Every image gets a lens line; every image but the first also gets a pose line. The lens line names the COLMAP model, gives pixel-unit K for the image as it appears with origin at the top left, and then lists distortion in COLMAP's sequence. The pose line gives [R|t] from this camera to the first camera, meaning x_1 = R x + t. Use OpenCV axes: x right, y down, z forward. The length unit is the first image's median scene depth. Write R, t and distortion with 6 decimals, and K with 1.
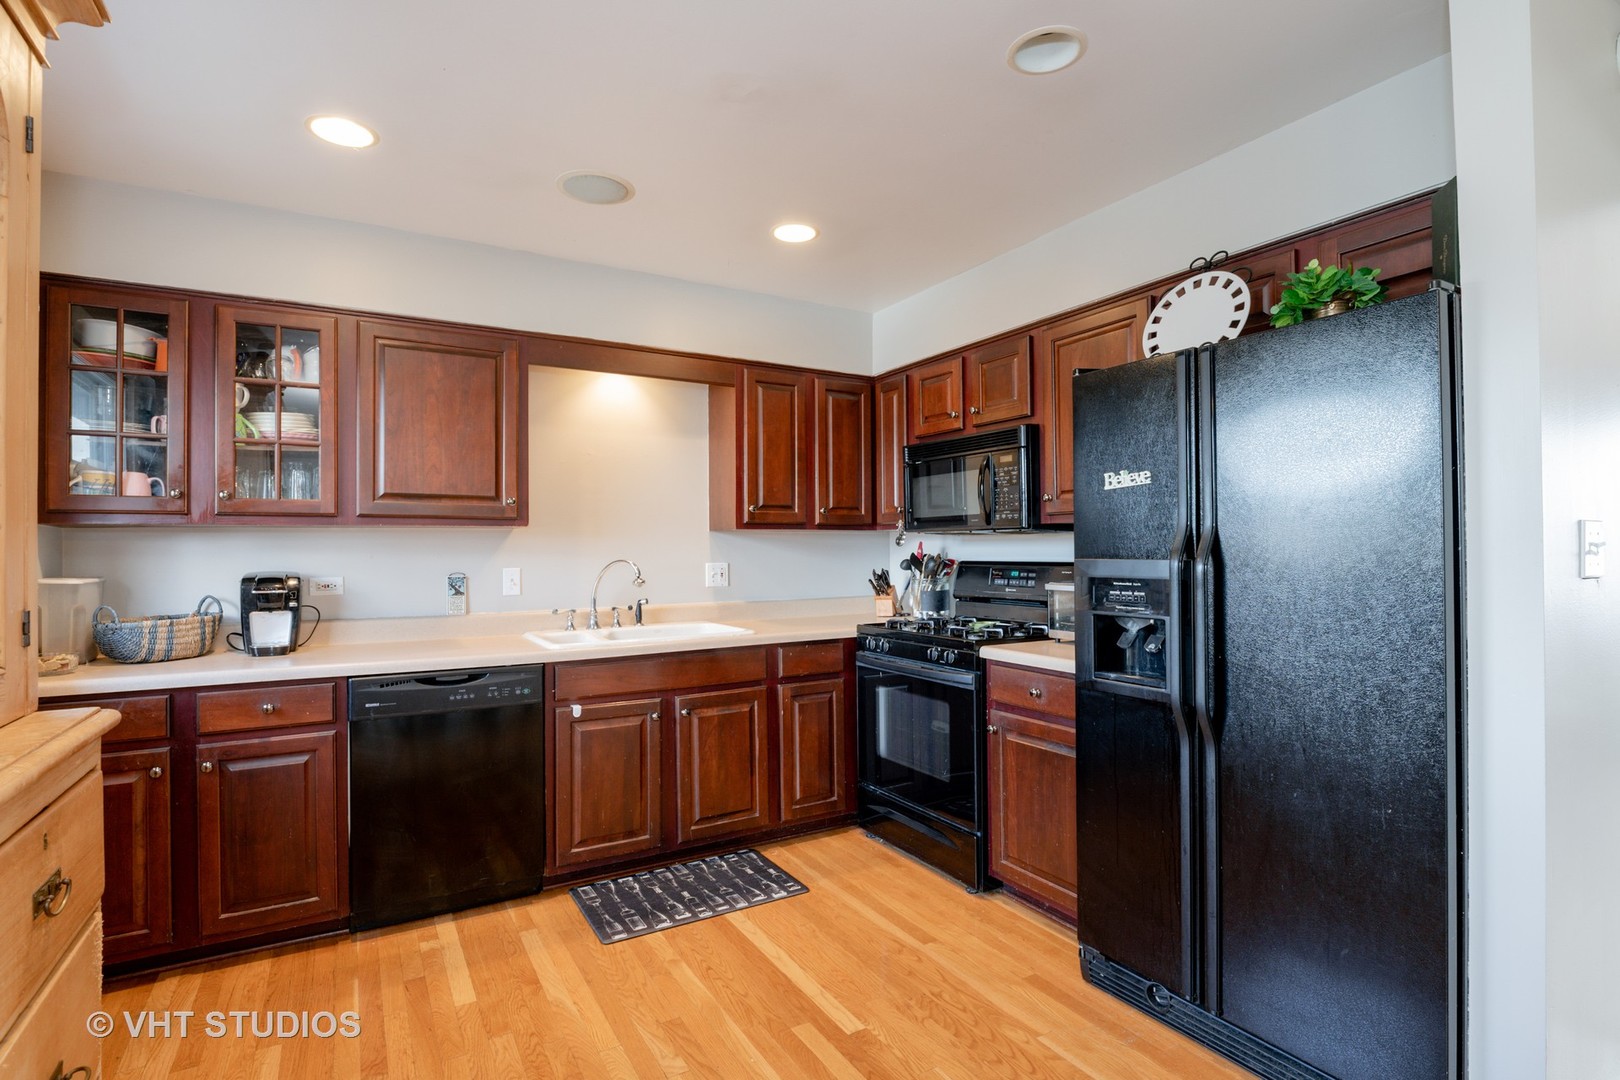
lens RADIAL K [[793.4, 0, 811.6], [0, 793.4, 545.8], [0, 0, 1]] dist [-0.002538, -0.000089]
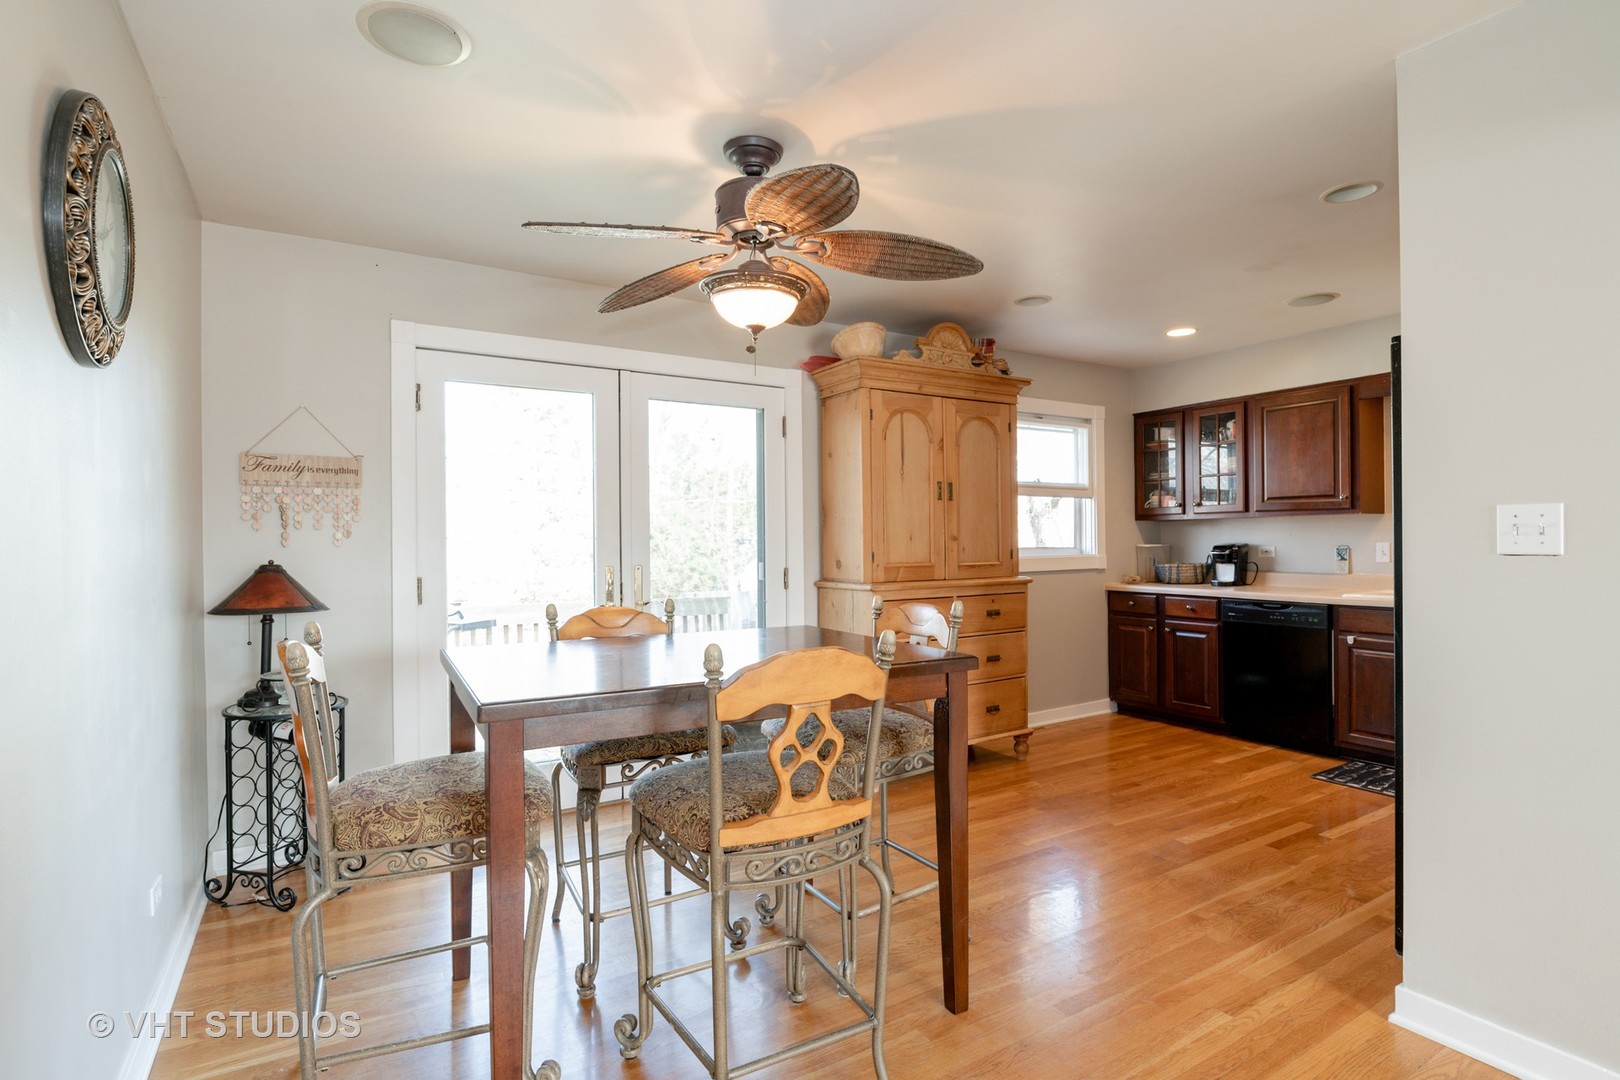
lens RADIAL K [[793.4, 0, 807.9], [0, 793.4, 538.2], [0, 0, 1]] dist [-0.002538, -0.000089]
pose [[0.035039, 0.006764, -0.999363, 1.188036], [0.015878, 0.999847, 0.007324, -0.007200], [0.999260, -0.016124, 0.034926, -0.056942]]
